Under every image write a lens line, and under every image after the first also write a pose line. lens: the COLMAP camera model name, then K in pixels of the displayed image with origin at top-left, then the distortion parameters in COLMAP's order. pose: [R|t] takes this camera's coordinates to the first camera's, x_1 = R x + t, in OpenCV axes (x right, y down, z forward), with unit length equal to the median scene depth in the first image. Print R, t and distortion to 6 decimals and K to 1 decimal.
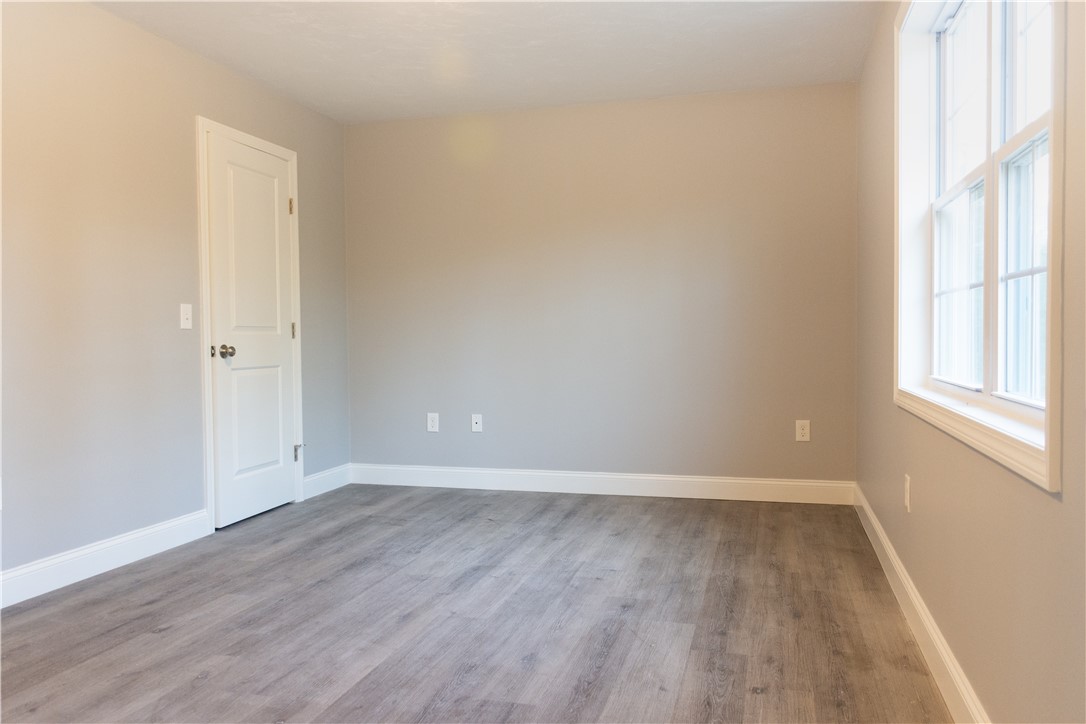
lens RADIAL K [[833.1, 0, 543.9], [0, 833.1, 366.2], [0, 0, 1]] dist [-0.009296, 0.000676]
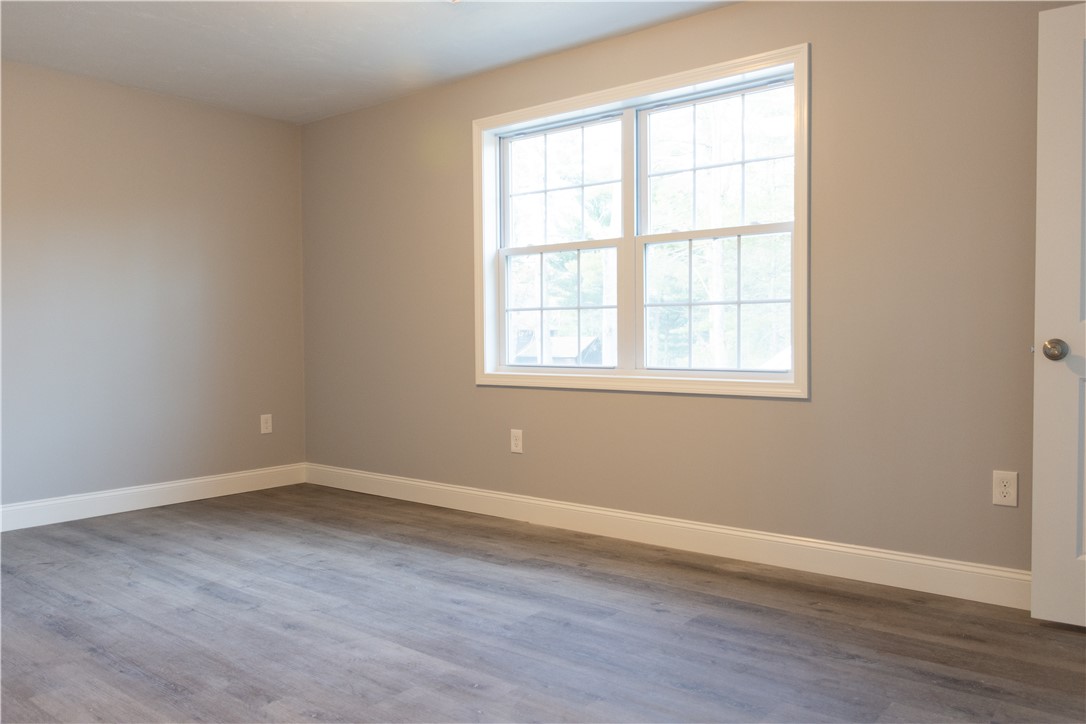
lens RADIAL K [[839.2, 0, 537.4], [0, 839.2, 348.6], [0, 0, 1]] dist [-0.000448, -0.000246]
pose [[0.409024, -0.008324, 0.912486, -0.971070], [0.036862, 0.999293, -0.007407, -0.002442], [-0.911779, 0.036666, 0.409042, 0.345896]]
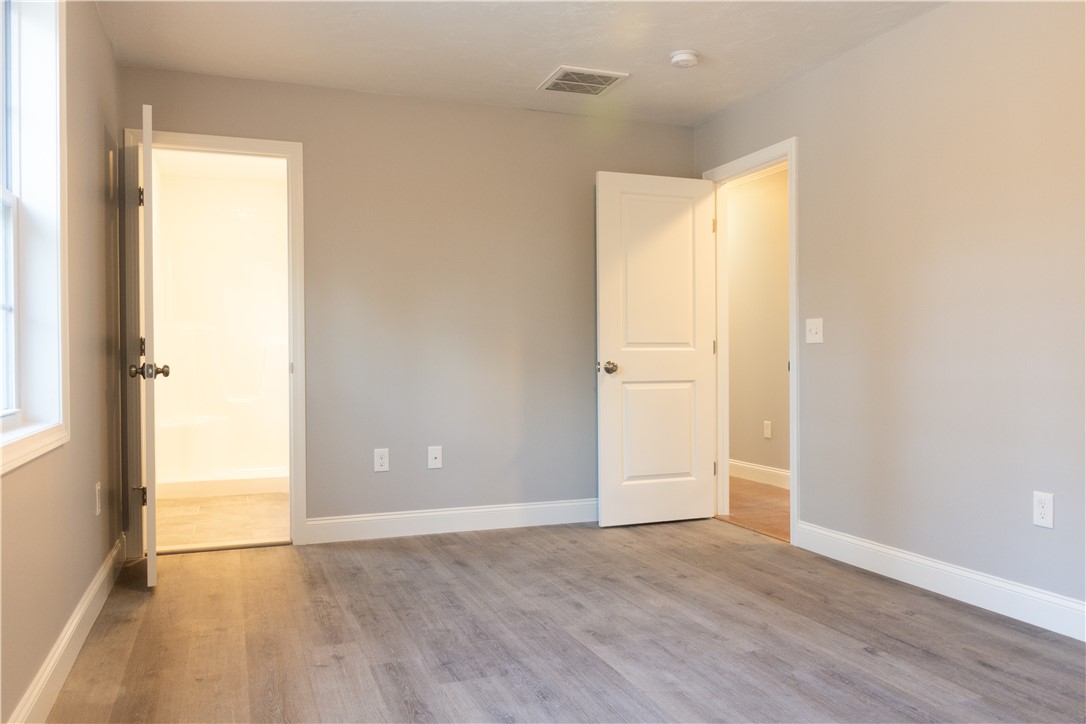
lens RADIAL K [[833.1, 0, 543.9], [0, 833.1, 366.2], [0, 0, 1]] dist [-0.009296, 0.000676]
pose [[-0.805735, 0.019791, -0.591946, 0.416930], [-0.010638, 0.998797, 0.047873, -0.058163], [0.592181, 0.044870, -0.804555, 1.539618]]
